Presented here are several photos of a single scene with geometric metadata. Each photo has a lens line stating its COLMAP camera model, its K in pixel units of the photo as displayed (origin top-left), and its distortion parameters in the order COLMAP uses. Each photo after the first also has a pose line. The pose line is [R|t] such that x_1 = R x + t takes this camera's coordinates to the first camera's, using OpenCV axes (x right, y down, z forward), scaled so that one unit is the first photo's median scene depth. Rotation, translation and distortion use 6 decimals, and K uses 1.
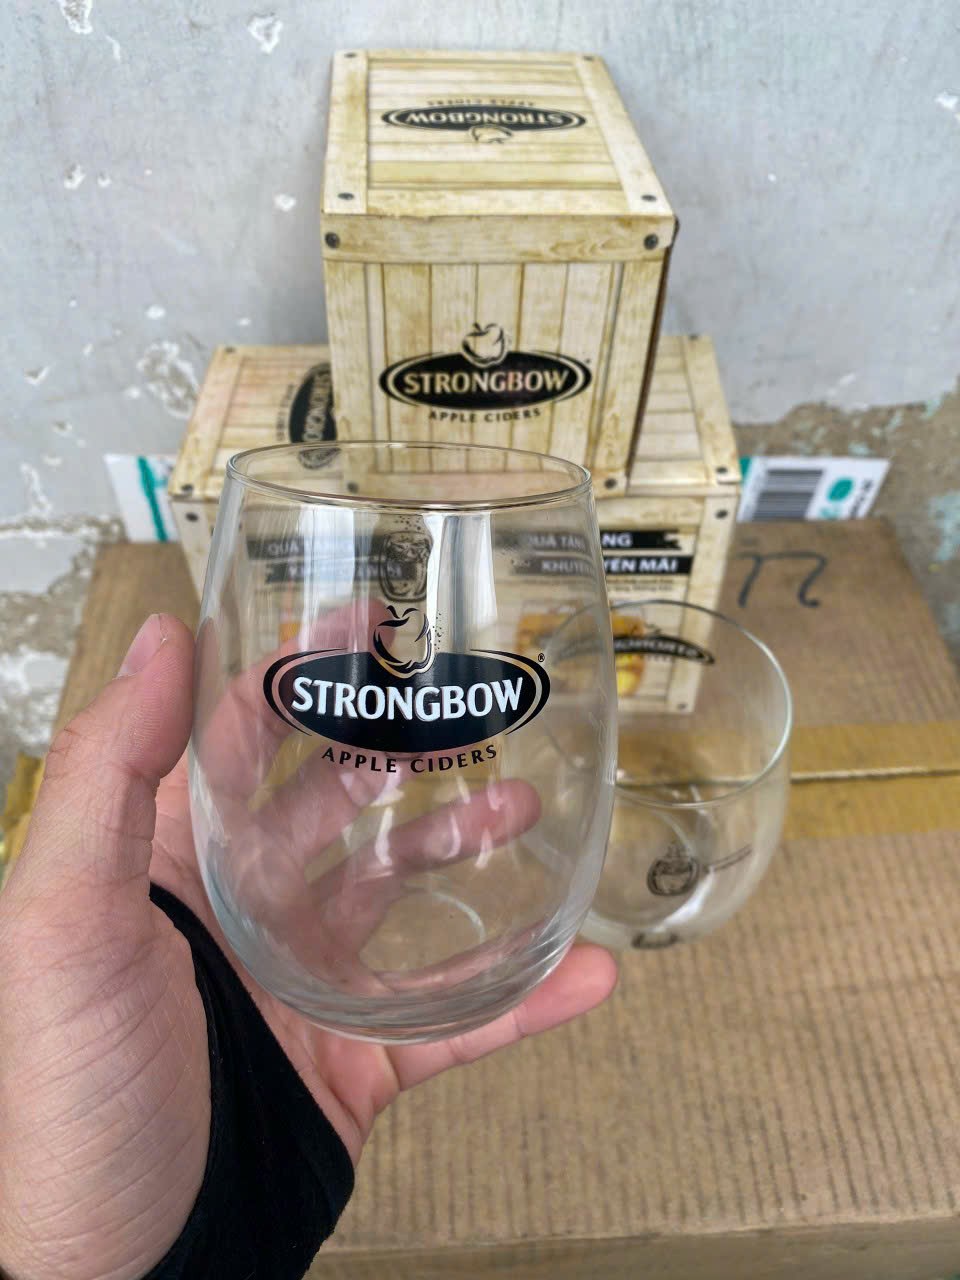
lens RADIAL K [[996.7, 0, 473.3], [0, 996.7, 634.6], [0, 0, 1]] dist [-0.007963, 0.001186]
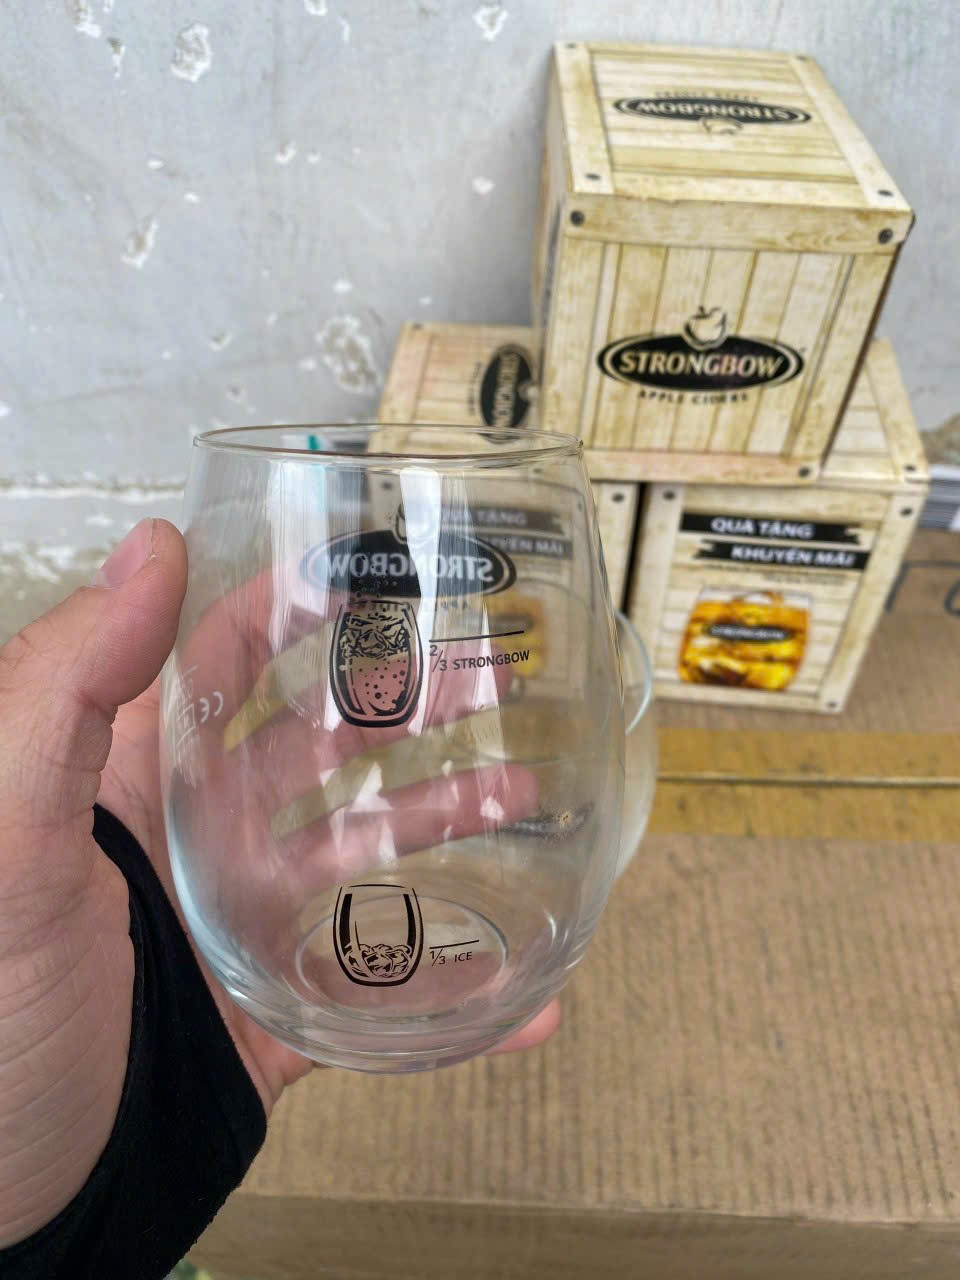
lens RADIAL K [[996.7, 0, 477.3], [0, 996.7, 626.7], [0, 0, 1]] dist [-0.007963, 0.001186]
pose [[0.996397, 0.068181, -0.050442, -0.125811], [-0.068699, 0.997600, -0.008608, 0.034411], [0.049734, 0.012043, 0.998690, -0.028735]]
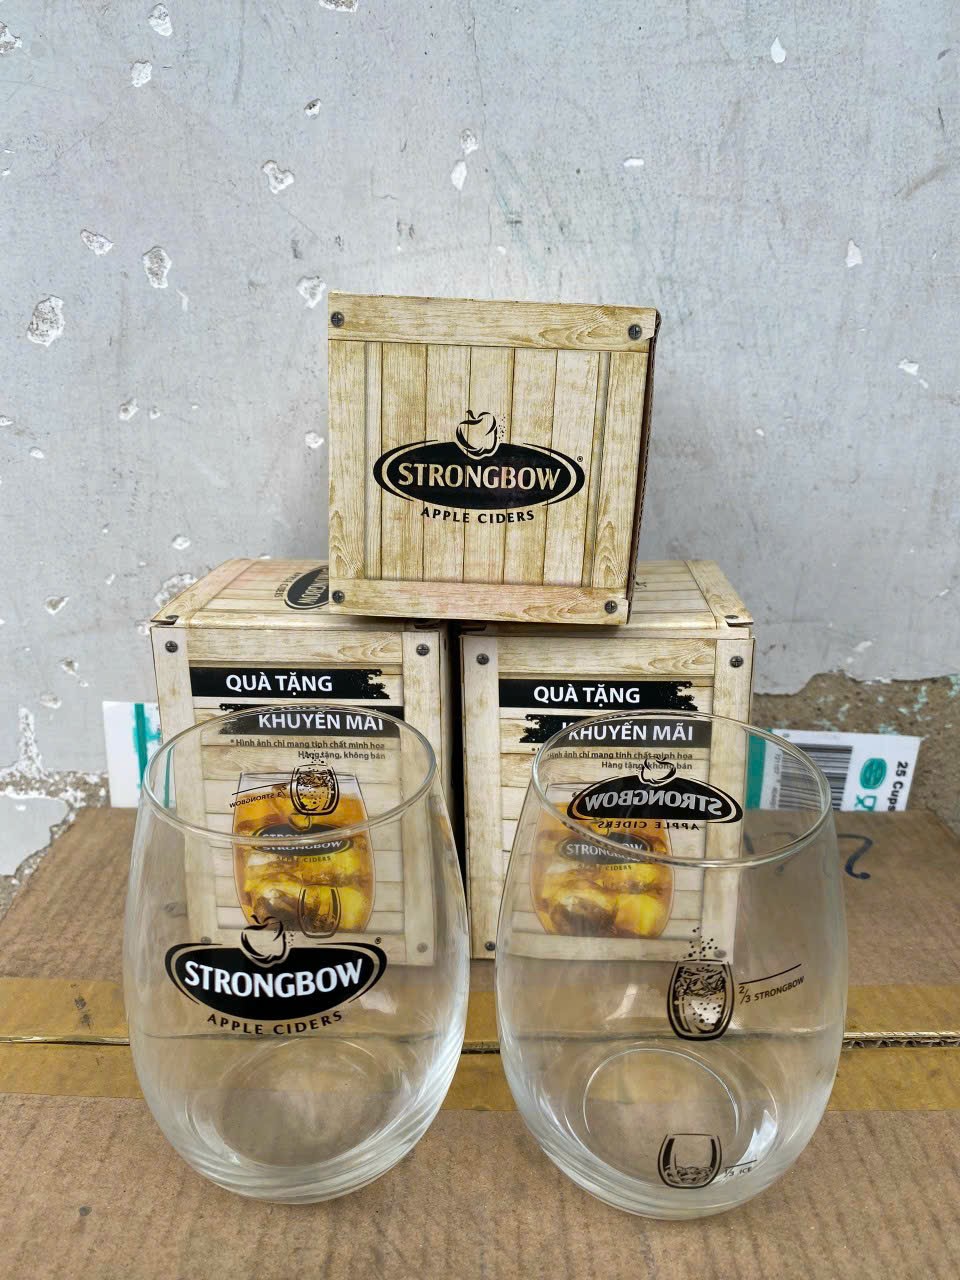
lens RADIAL K [[996.7, 0, 476.1], [0, 996.7, 639.9], [0, 0, 1]] dist [-0.007963, 0.001186]
pose [[0.998712, 0.022275, -0.045593, 0.050724], [-0.042201, 0.863539, -0.502513, 0.339229], [0.028178, 0.503790, 0.863366, 0.185845]]
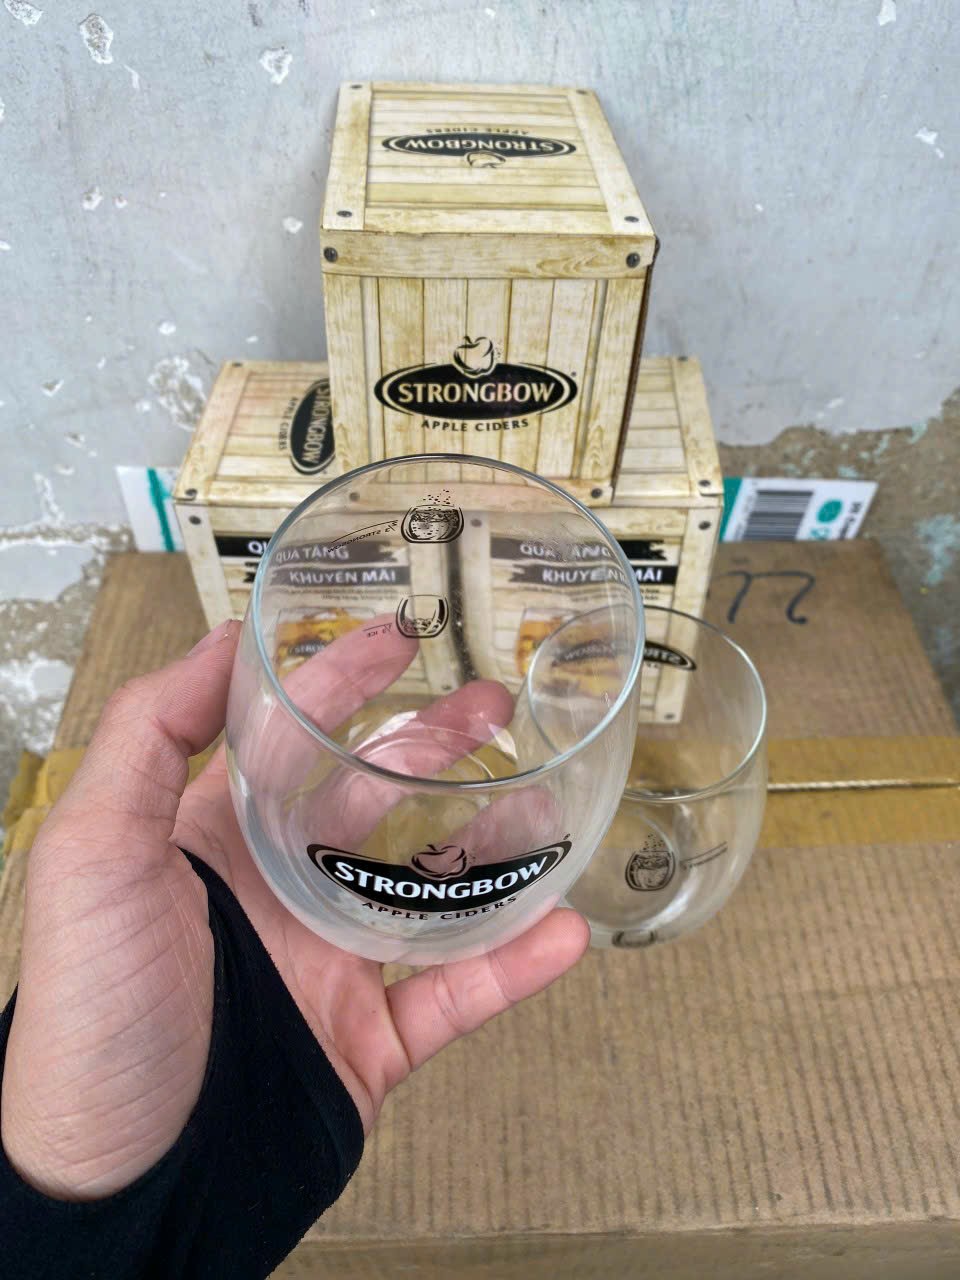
lens RADIAL K [[996.7, 0, 472.2], [0, 996.7, 632.7], [0, 0, 1]] dist [-0.007963, 0.001186]
pose [[0.999798, 0.016612, -0.011337, 0.021100], [-0.016993, 0.999264, -0.034394, 0.030388], [0.010757, 0.034579, 0.999344, -0.033536]]
